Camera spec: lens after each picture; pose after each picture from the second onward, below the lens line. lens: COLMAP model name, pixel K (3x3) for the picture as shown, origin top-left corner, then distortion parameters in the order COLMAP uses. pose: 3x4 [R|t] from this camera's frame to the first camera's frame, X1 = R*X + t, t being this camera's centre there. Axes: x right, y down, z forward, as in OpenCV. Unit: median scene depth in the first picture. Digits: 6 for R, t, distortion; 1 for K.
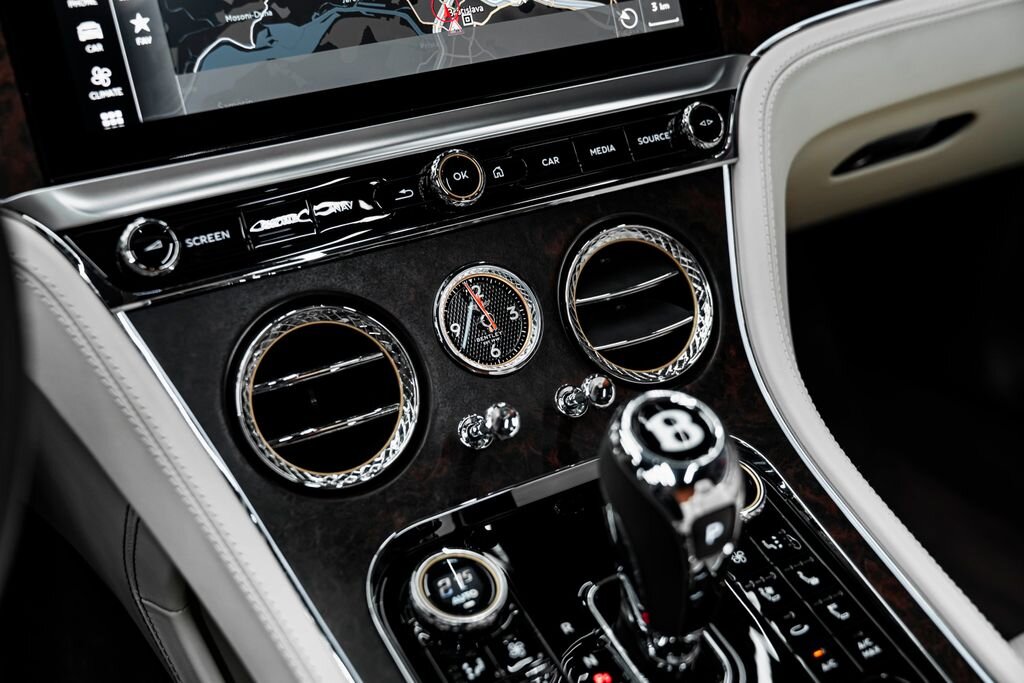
lens RADIAL K [[1293.0, 0, 517.2], [0, 1293.0, 345.4], [0, 0, 1]] dist [0.010437, 0.000000]
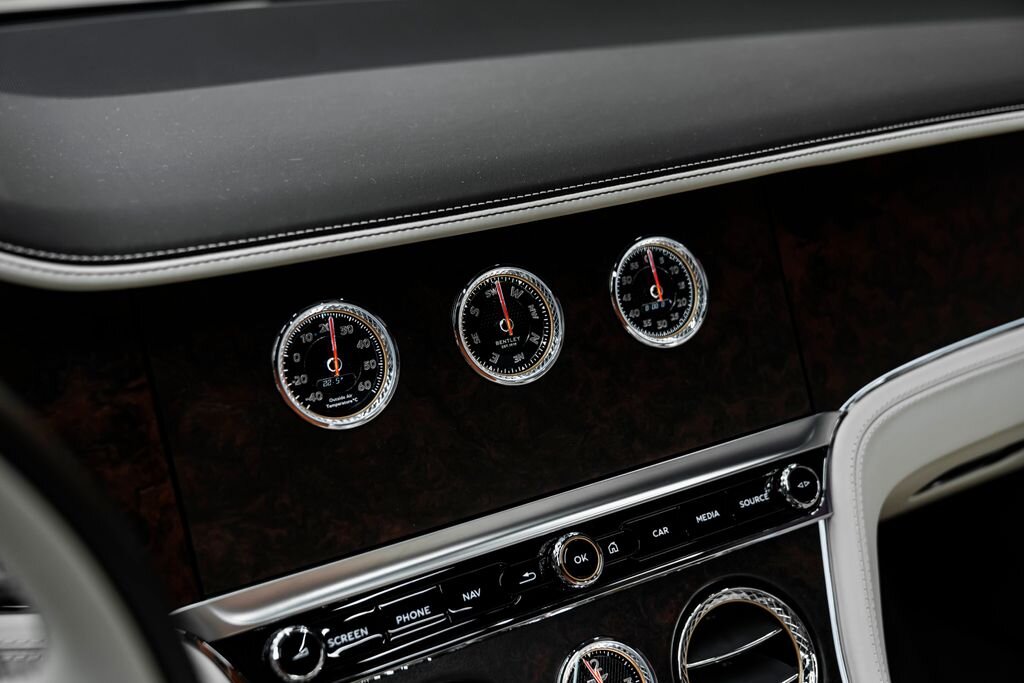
lens RADIAL K [[1260.0, 0, 516.4], [0, 1260.0, 345.5], [0, 0, 1]] dist [0.013436, 0.000000]
pose [[0.999876, -0.008473, -0.013249, -0.082393], [0.006825, 0.992774, -0.119802, -0.184028], [0.014168, 0.119697, 0.992709, -0.040329]]
